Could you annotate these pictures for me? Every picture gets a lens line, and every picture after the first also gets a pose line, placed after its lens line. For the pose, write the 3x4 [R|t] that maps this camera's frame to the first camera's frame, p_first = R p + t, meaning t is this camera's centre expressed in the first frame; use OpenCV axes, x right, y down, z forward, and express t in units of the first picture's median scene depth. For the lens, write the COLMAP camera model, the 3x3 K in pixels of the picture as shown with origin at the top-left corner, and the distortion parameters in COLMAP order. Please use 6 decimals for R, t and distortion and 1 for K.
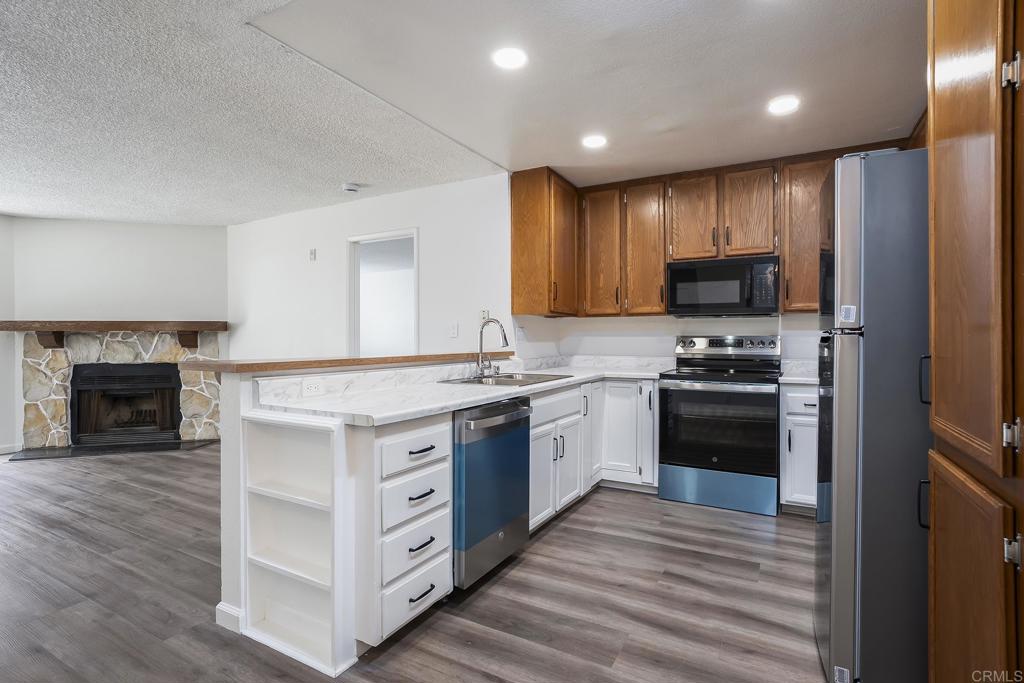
lens RADIAL K [[506.6, 0, 508.7], [0, 506.6, 338.2], [0, 0, 1]] dist [-0.014344, -0.000194]
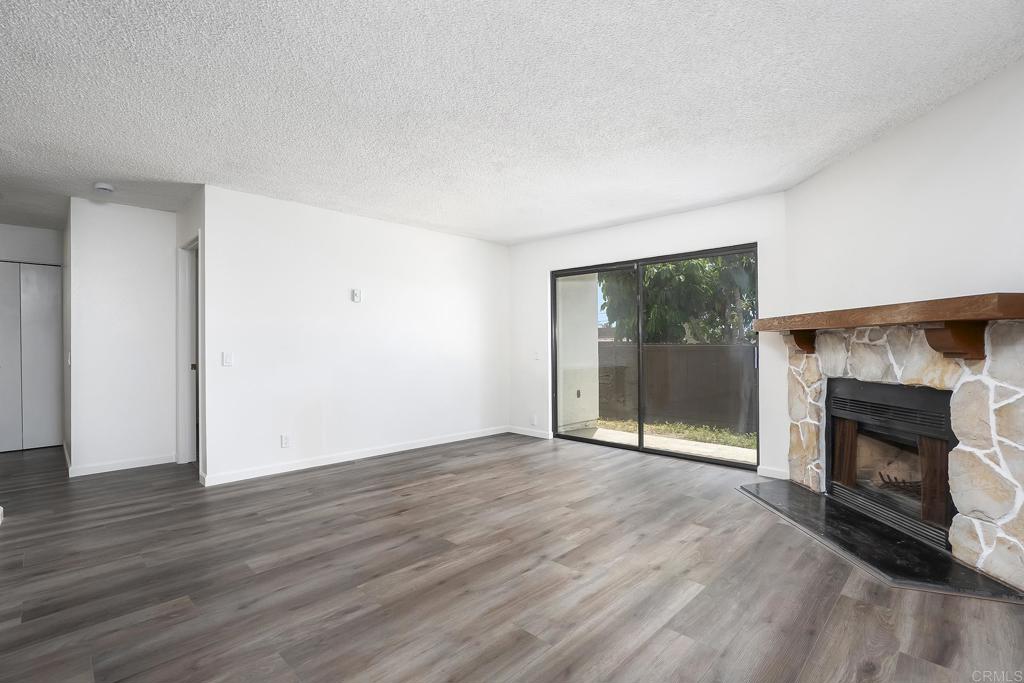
lens RADIAL K [[467.4, 0, 513.4], [0, 467.4, 342.8], [0, 0, 1]] dist [-0.021892, 0.003464]
pose [[-0.249597, -0.003326, -0.968344, -0.143167], [-0.000908, 0.999994, -0.003201, 0.006872], [0.968349, 0.000080, -0.249599, 0.746247]]
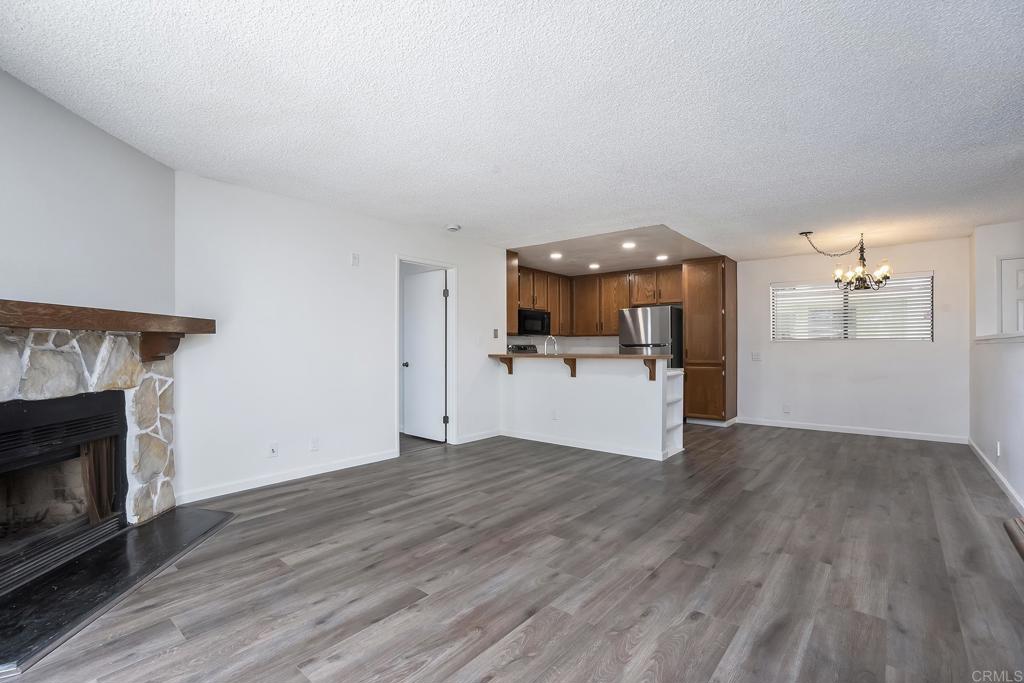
lens RADIAL K [[467.4, 0, 520.3], [0, 467.4, 340.6], [0, 0, 1]] dist [-0.021892, 0.003464]
pose [[0.162014, 0.013307, 0.986699, -1.147082], [0.002186, 0.999902, -0.013844, 0.003468], [-0.986786, 0.004399, 0.161969, 0.510997]]
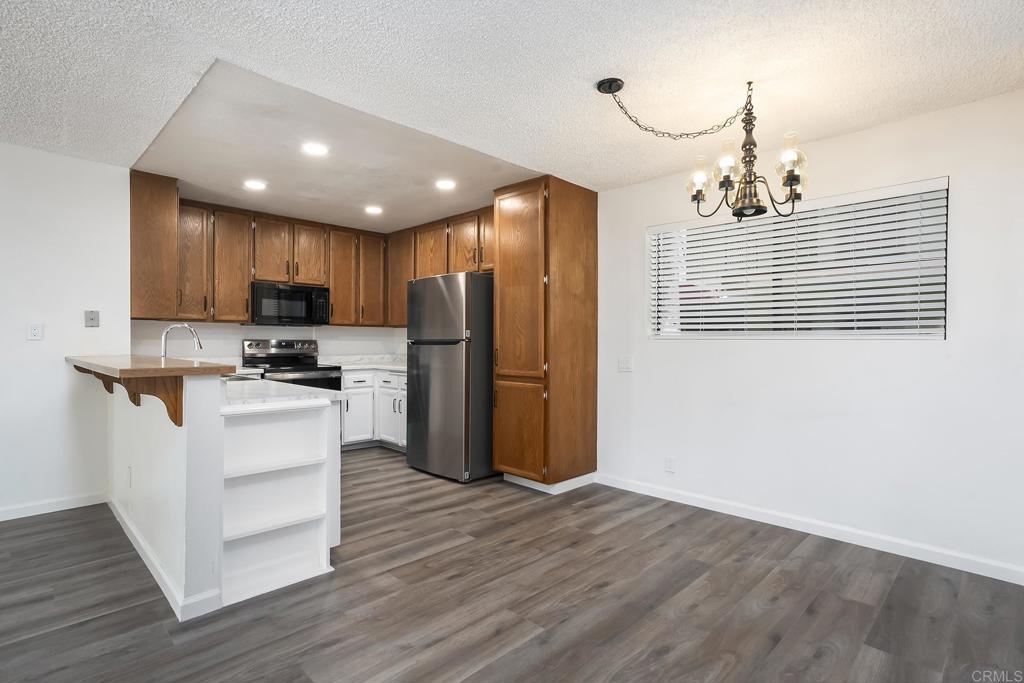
lens RADIAL K [[512.0, 0, 517.0], [0, 512.0, 339.4], [0, 0, 1]] dist [-0.007342, -0.000319]
pose [[0.255777, 0.004365, 0.966726, -0.548130], [-0.004972, 0.999983, -0.003200, -0.003224], [-0.966723, -0.003988, 0.255794, 0.027747]]
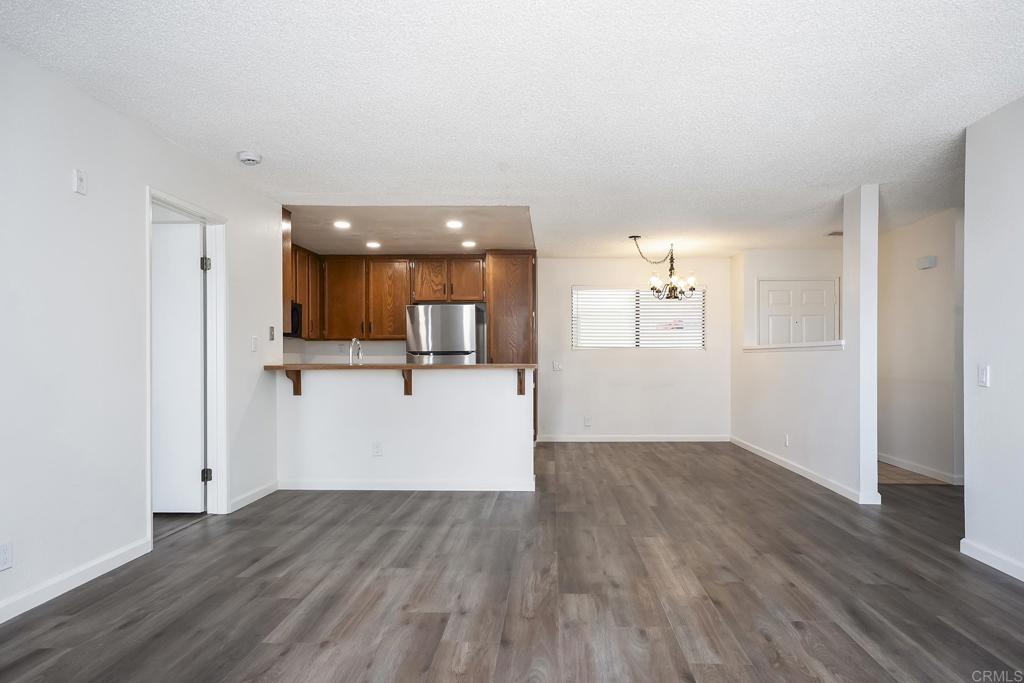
lens RADIAL K [[604.5, 0, 544.7], [0, 604.5, 355.9], [0, 0, 1]] dist [0.014233, 0.005969]
pose [[-0.491030, 0.001625, 0.871141, -1.072551], [0.003120, 0.999995, -0.000107, 0.007118], [-0.871137, 0.002666, -0.491033, 0.845961]]
